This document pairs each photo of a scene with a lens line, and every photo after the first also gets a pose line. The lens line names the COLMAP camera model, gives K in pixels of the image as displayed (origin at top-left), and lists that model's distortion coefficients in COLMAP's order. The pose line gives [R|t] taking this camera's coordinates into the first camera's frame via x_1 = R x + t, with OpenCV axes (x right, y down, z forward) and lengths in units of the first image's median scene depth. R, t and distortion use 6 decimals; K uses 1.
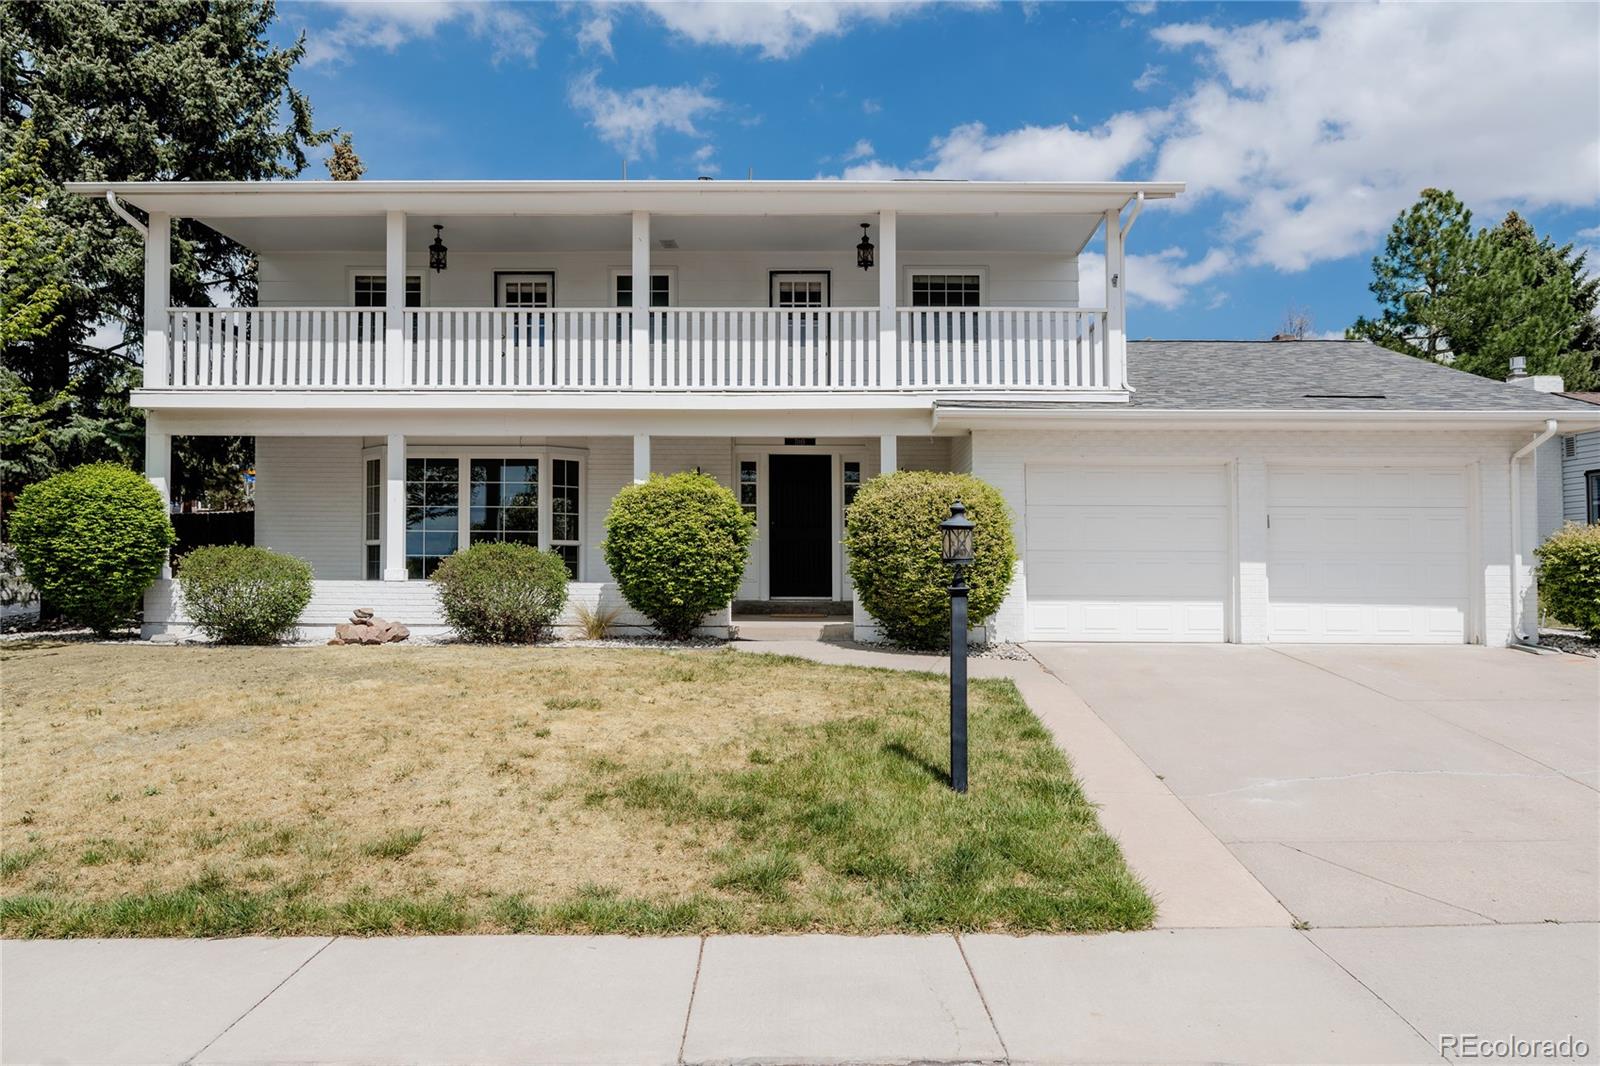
lens RADIAL K [[991.4, 0, 800.0], [0, 991.4, 499.0], [0, 0, 1]] dist [0.001677, 0.000641]
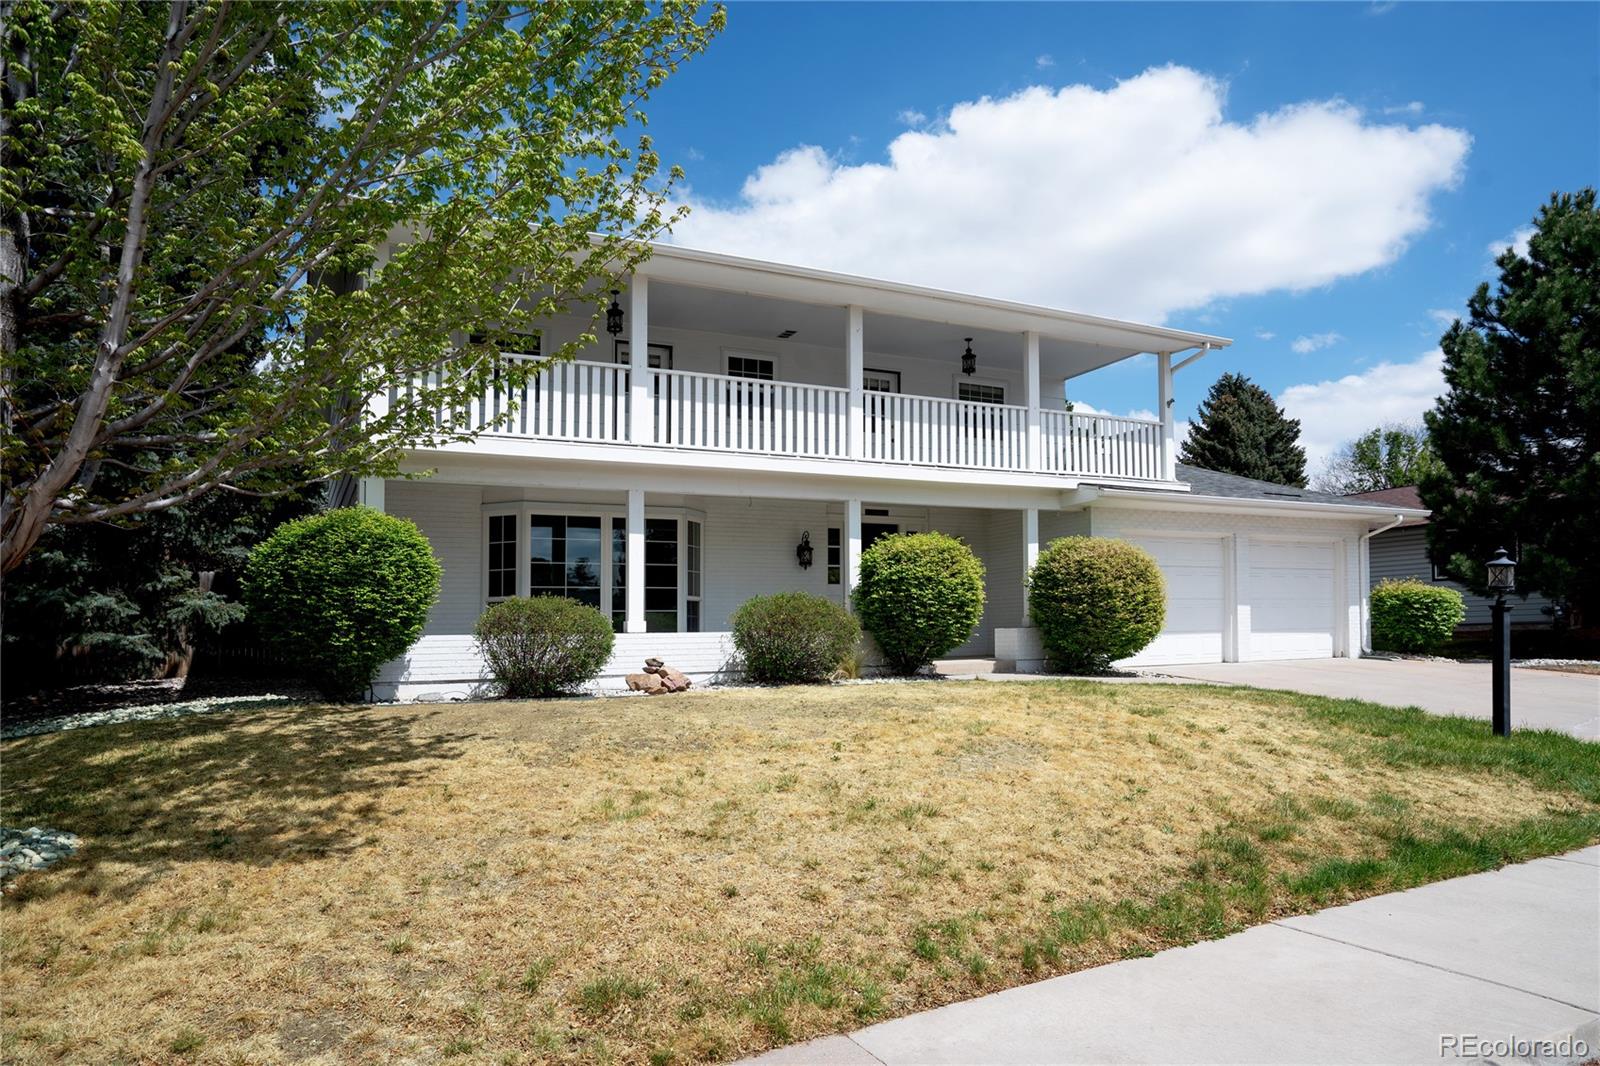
lens RADIAL K [[1028.2, 0, 800.0], [0, 1028.2, 533.0], [0, 0, 1]] dist [-0.025761, 0.000298]
pose [[0.884329, 0.025794, 0.466151, -0.795262], [-0.015744, 0.999552, -0.025442, 0.005409], [-0.466598, 0.015159, 0.884339, -0.024345]]
